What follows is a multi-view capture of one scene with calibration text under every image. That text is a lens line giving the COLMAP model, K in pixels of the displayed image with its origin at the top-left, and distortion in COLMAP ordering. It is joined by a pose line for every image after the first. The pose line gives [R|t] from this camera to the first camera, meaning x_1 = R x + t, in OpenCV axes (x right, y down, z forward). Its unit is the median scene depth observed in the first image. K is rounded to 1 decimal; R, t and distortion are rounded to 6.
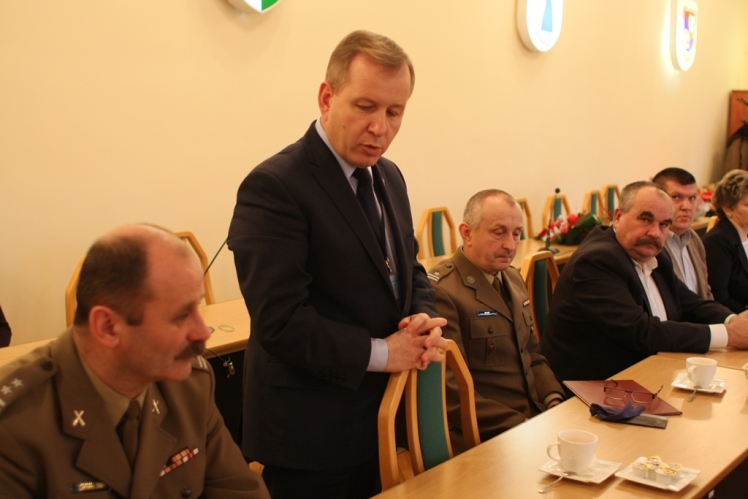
lens RADIAL K [[1021.8, 0, 374.0], [0, 1021.8, 249.5], [0, 0, 1]] dist [0.006668, 0.007501]
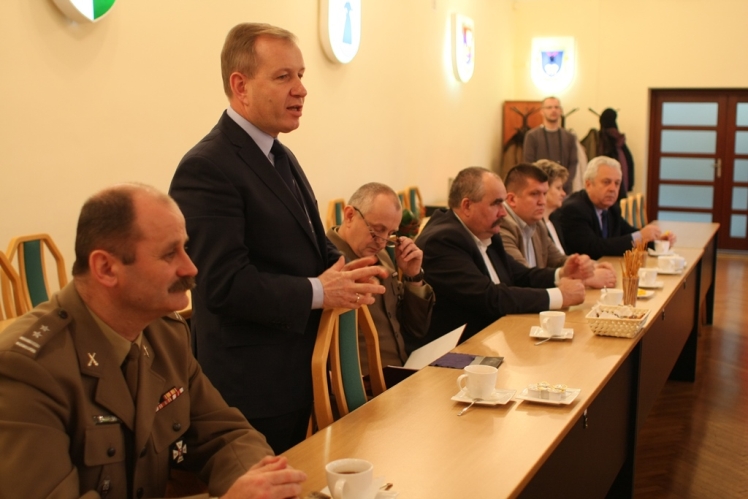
lens RADIAL K [[993.0, 0, 374.0], [0, 993.0, 249.5], [0, 0, 1]] dist [0.015693, -0.016581]
pose [[0.979323, -0.043313, 0.197612, -0.146835], [0.045079, 0.998974, -0.004444, 0.046877], [-0.197217, 0.013260, 0.980270, -0.102924]]
